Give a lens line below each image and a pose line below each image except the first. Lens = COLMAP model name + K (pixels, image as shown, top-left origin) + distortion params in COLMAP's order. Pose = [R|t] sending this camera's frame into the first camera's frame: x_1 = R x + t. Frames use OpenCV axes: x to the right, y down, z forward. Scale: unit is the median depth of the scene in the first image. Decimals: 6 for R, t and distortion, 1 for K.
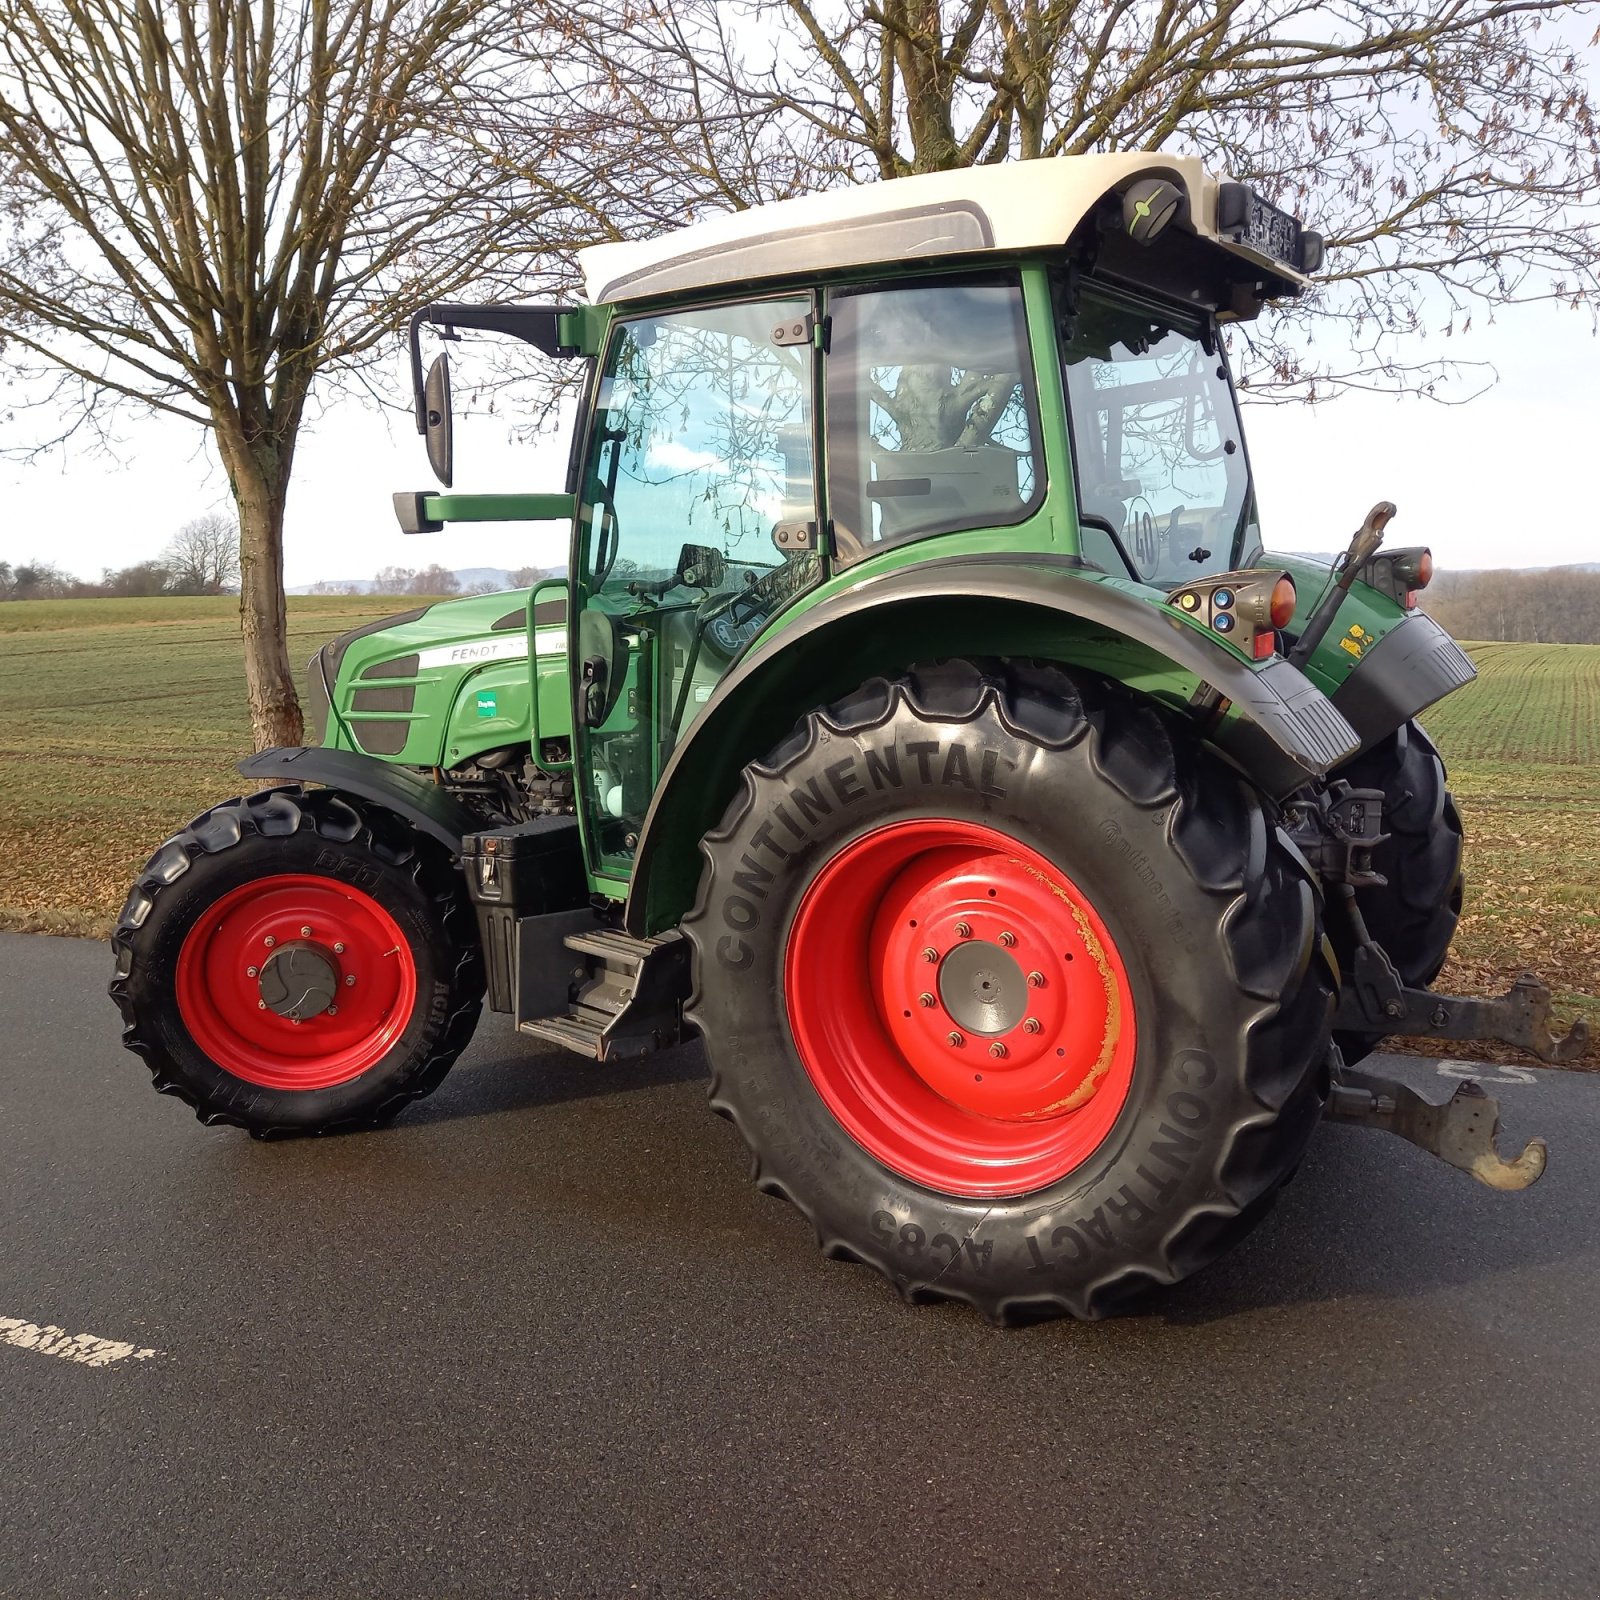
lens RADIAL K [[1546.7, 0, 800.0], [0, 1546.7, 800.0], [0, 0, 1]] dist [0.073629, -0.082003]
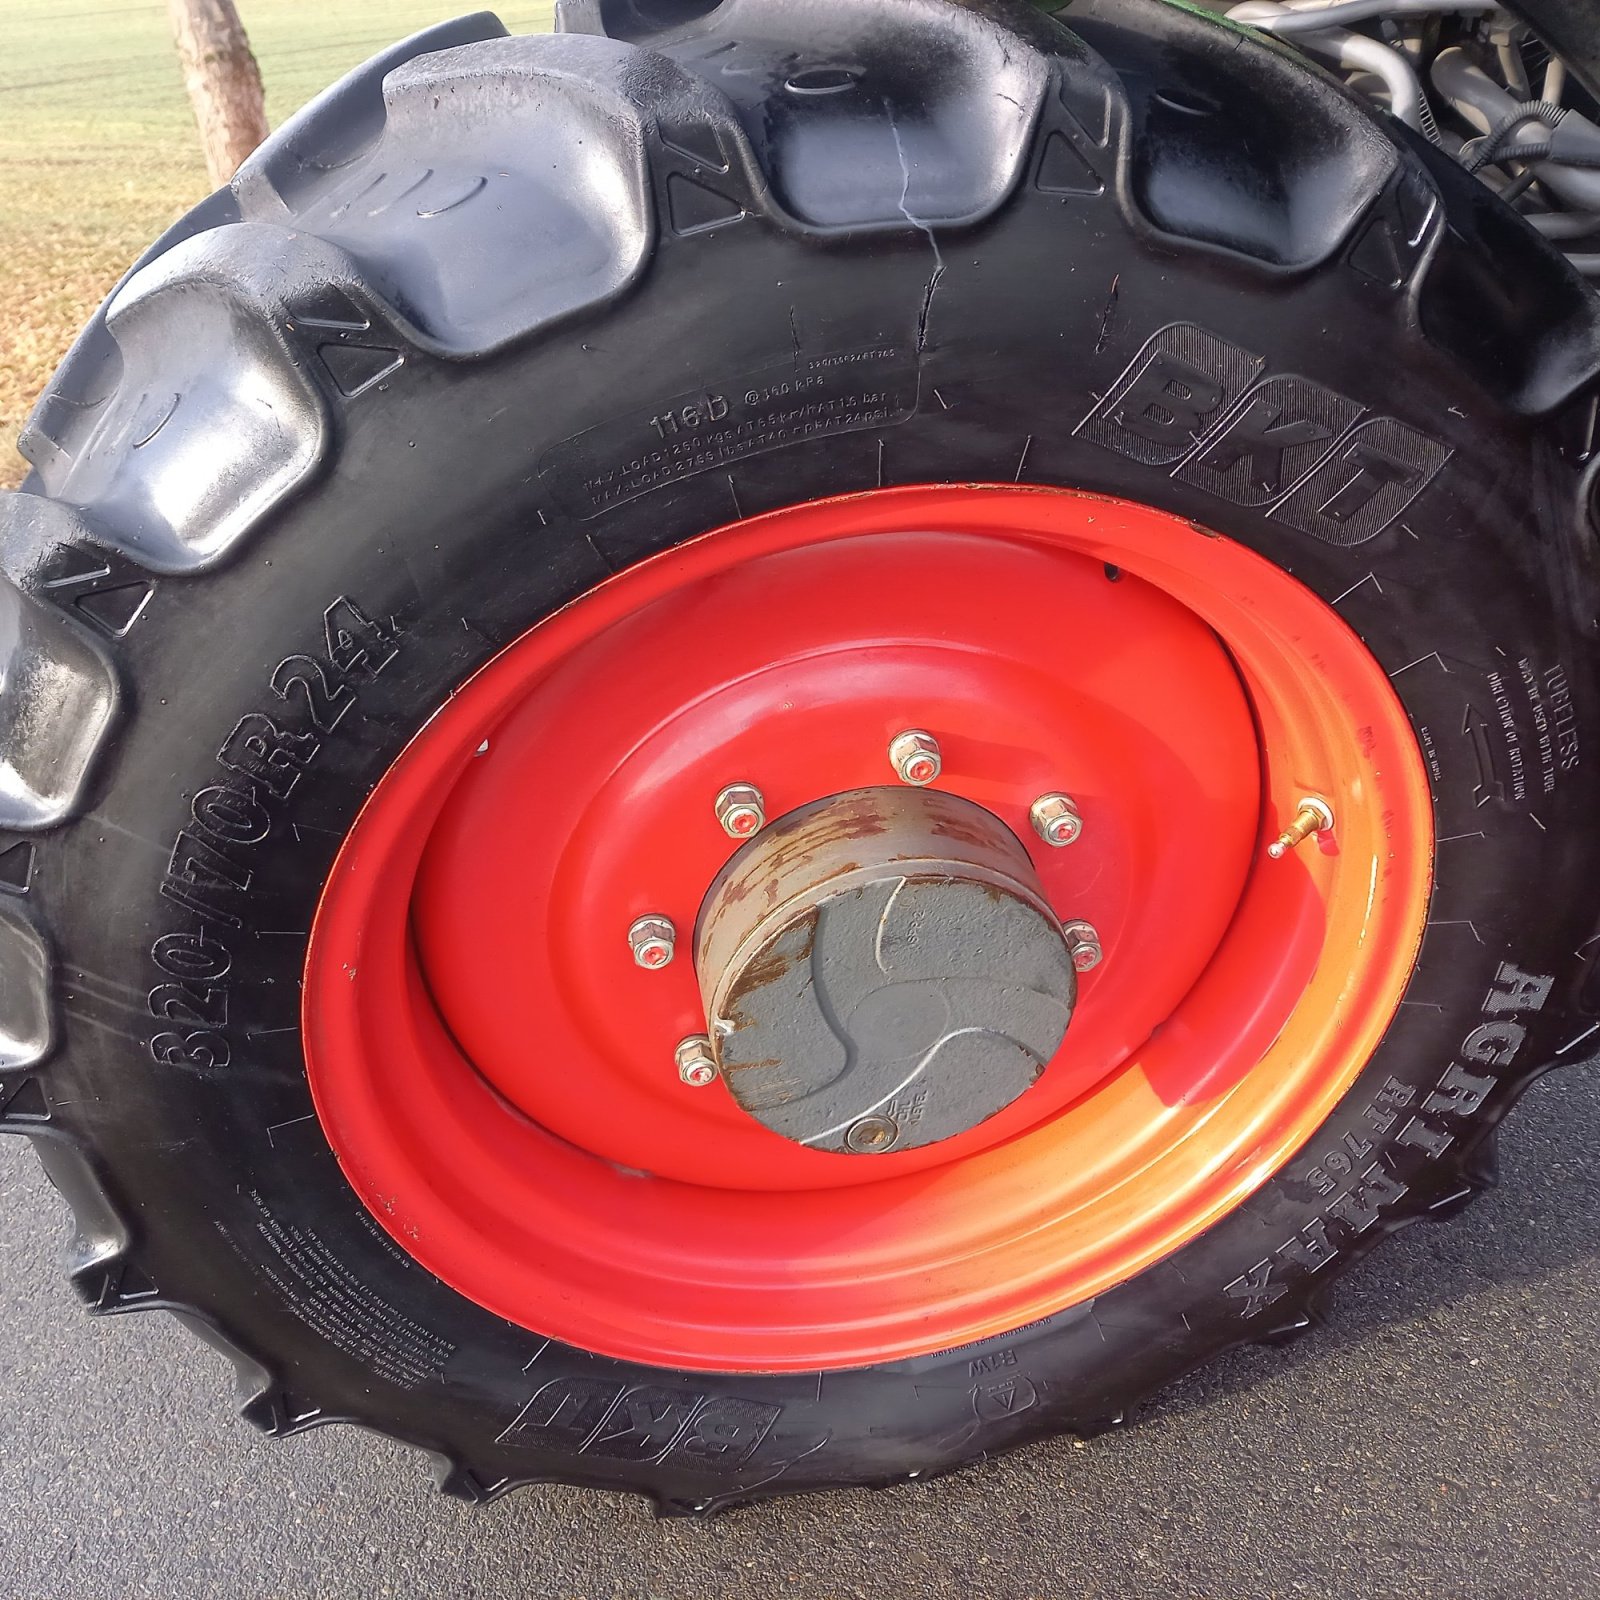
lens RADIAL K [[1546.7, 0, 800.0], [0, 1546.7, 800.0], [0, 0, 1]] dist [0.073629, -0.082003]
pose [[0.999667, -0.022073, 0.013336, -0.333901], [0.015981, 0.936083, 0.351417, 0.020943], [-0.020241, -0.351087, 0.936124, 0.812878]]
